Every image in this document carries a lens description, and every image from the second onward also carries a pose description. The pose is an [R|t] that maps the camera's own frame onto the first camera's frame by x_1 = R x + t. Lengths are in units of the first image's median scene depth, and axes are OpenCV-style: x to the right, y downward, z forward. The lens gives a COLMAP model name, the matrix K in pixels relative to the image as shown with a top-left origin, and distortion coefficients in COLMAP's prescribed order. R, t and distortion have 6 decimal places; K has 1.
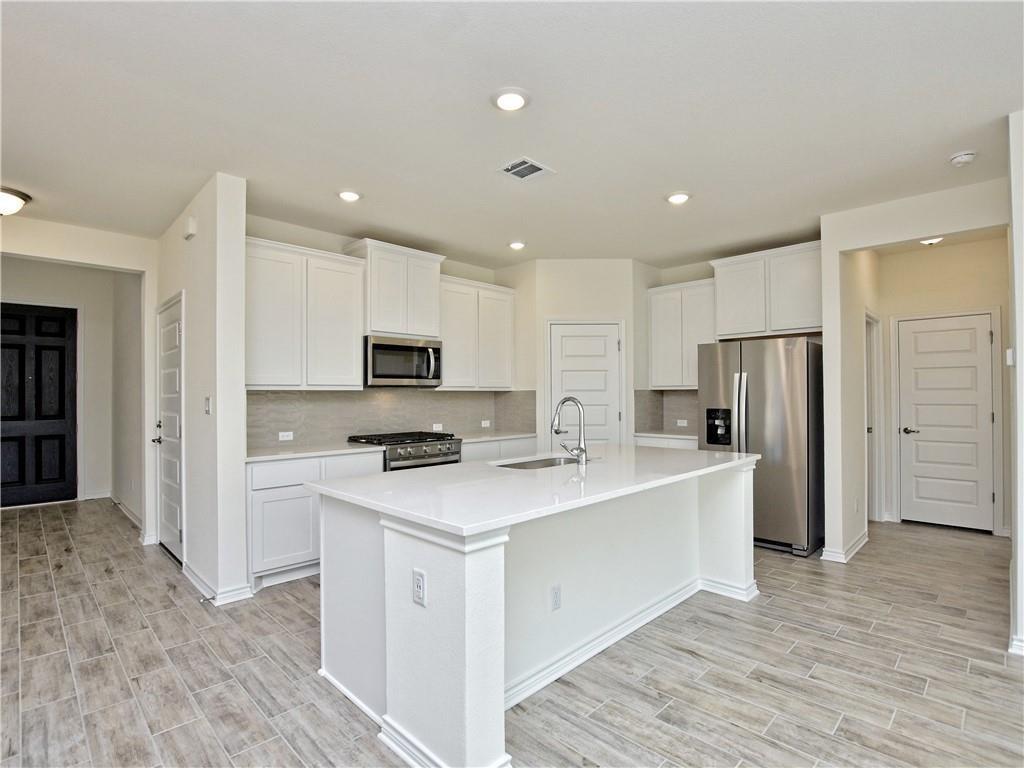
lens RADIAL K [[508.9, 0, 509.4], [0, 508.9, 390.5], [0, 0, 1]] dist [-0.025224, 0.002748]
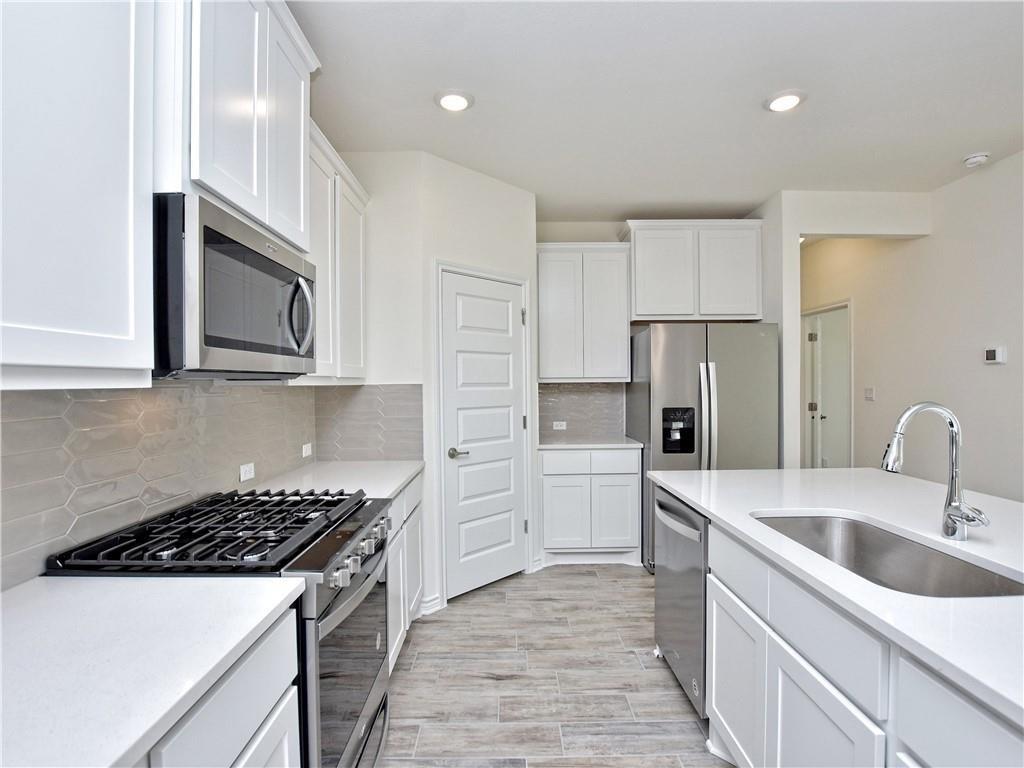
lens RADIAL K [[508.9, 0, 506.3], [0, 508.9, 387.2], [0, 0, 1]] dist [-0.025224, 0.002748]
pose [[0.704114, -0.006978, 0.710053, -0.342045], [-0.002094, 0.999927, 0.011903, -0.004696], [-0.710084, -0.009868, 0.704048, 0.656099]]
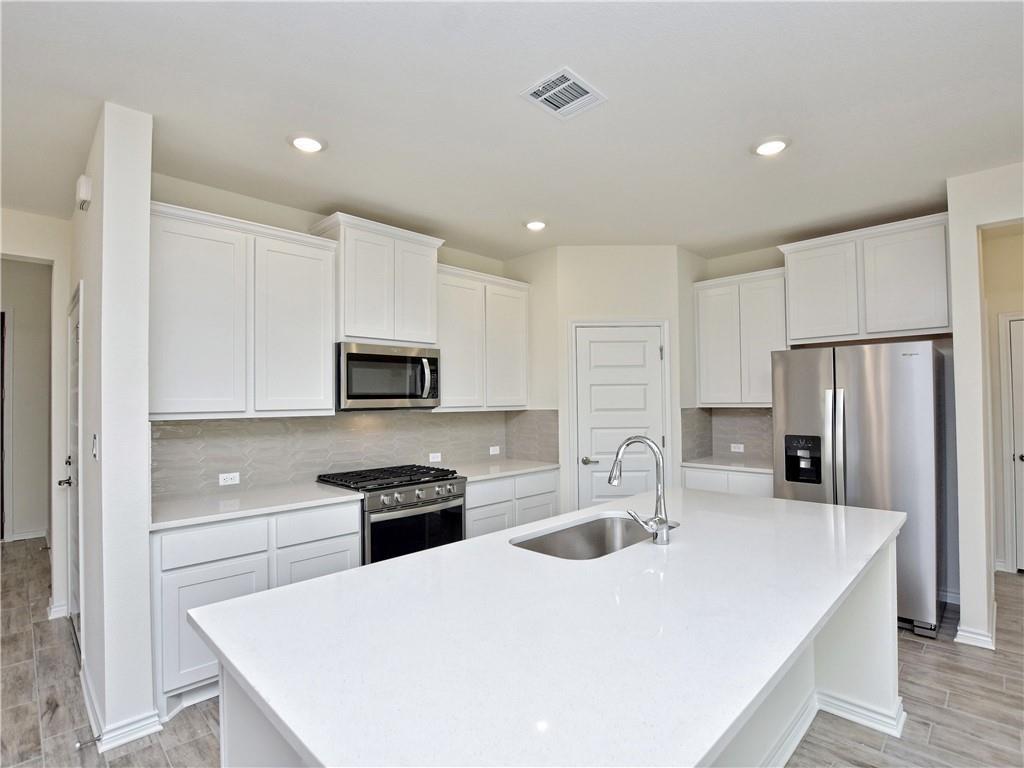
lens RADIAL K [[508.9, 0, 510.9], [0, 508.9, 390.5], [0, 0, 1]] dist [-0.025224, 0.002748]
pose [[0.999971, -0.006088, 0.004515, -0.031279], [0.006138, 0.999919, -0.011138, -0.026941], [-0.004447, 0.011165, 0.999928, 0.246344]]
